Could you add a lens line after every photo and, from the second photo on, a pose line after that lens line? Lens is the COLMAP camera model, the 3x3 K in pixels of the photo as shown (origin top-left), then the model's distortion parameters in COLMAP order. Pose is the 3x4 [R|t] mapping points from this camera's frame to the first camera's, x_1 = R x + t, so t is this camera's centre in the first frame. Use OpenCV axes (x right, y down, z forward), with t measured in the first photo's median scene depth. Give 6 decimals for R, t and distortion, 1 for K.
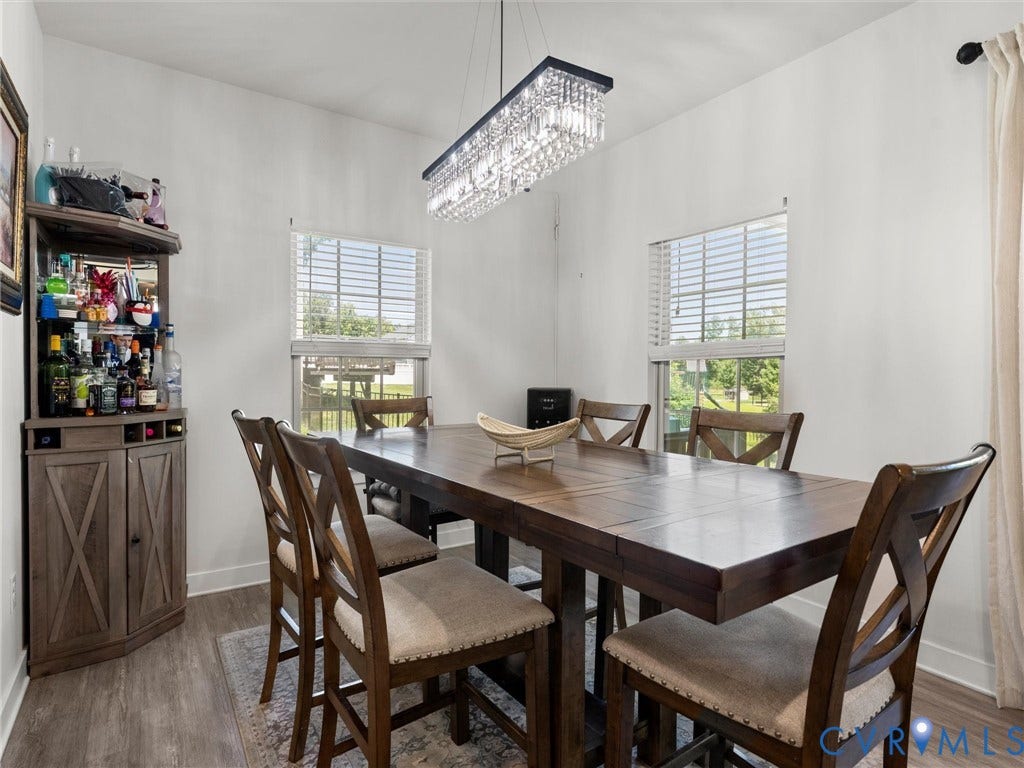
lens RADIAL K [[538.4, 0, 512.0], [0, 538.4, 384.0], [0, 0, 1]] dist [0.001533, 0.000231]
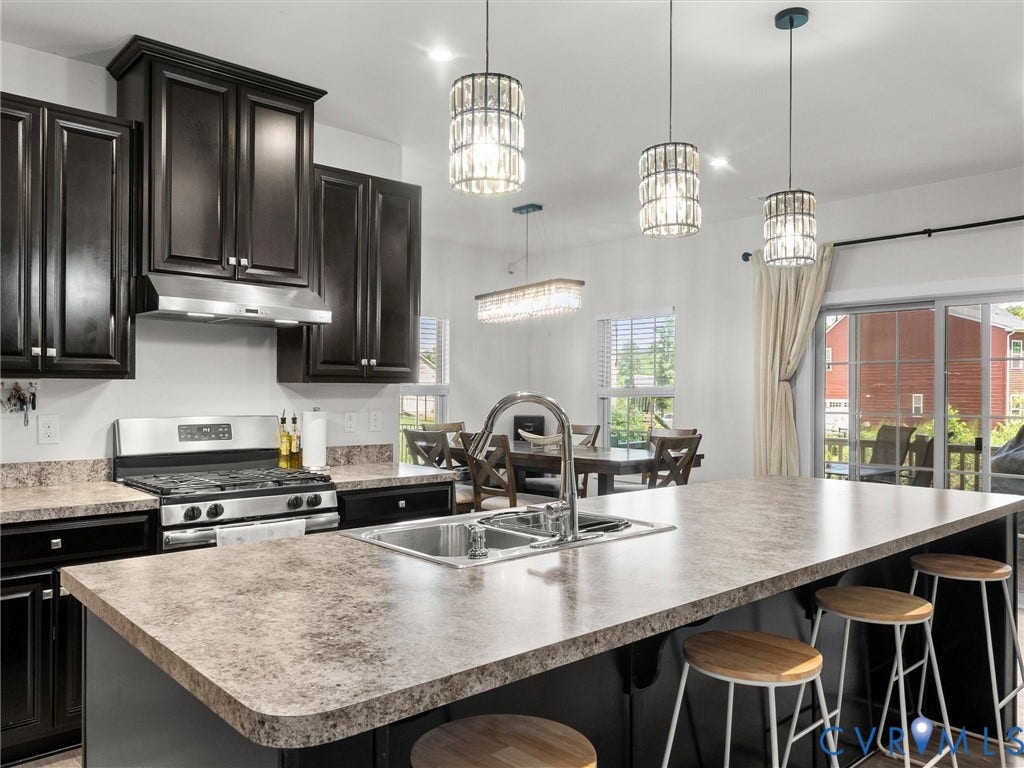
lens RADIAL K [[761.4, 0, 512.0], [0, 761.4, 384.0], [0, 0, 1]] dist [0.001166, 0.000486]
pose [[0.988886, 0.002010, 0.148662, -0.476086], [0.002006, 0.999637, -0.026857, -0.038242], [-0.148662, 0.026857, 0.988523, -1.707063]]
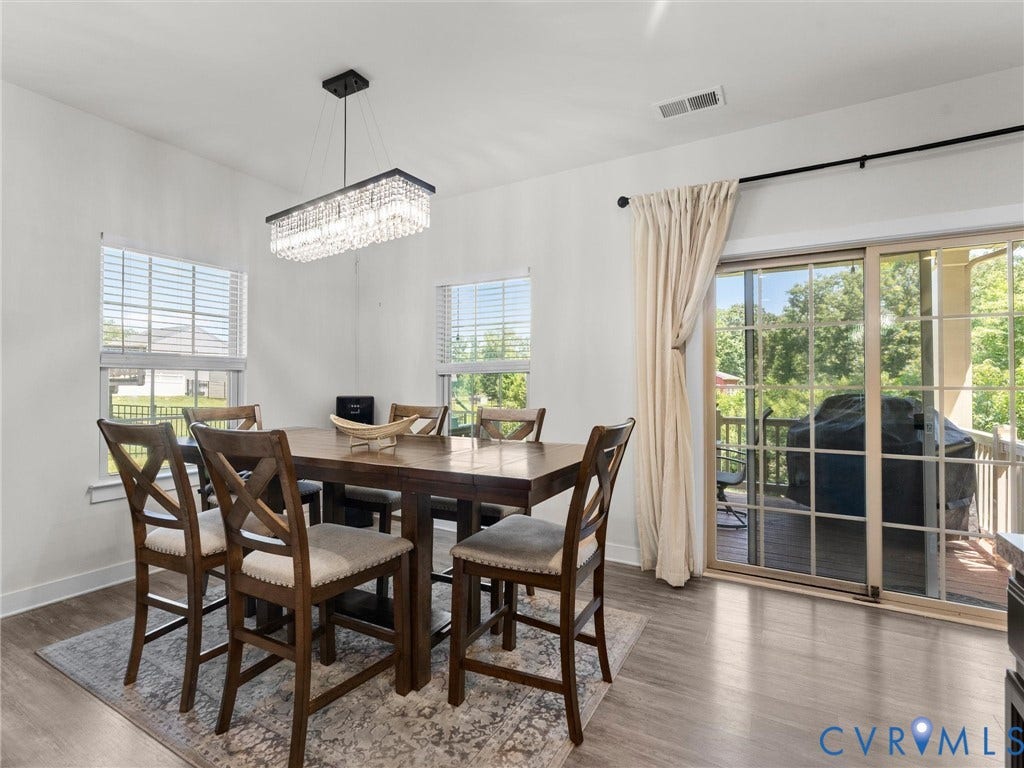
lens RADIAL K [[475.7, 0, 512.0], [0, 475.7, 384.0], [0, 0, 1]] dist [0.013174, -0.000086]
pose [[0.893265, -0.004034, 0.449511, -0.174971], [0.012003, 0.999817, -0.014880, 0.001391], [-0.449369, 0.018688, 0.893151, -0.211863]]
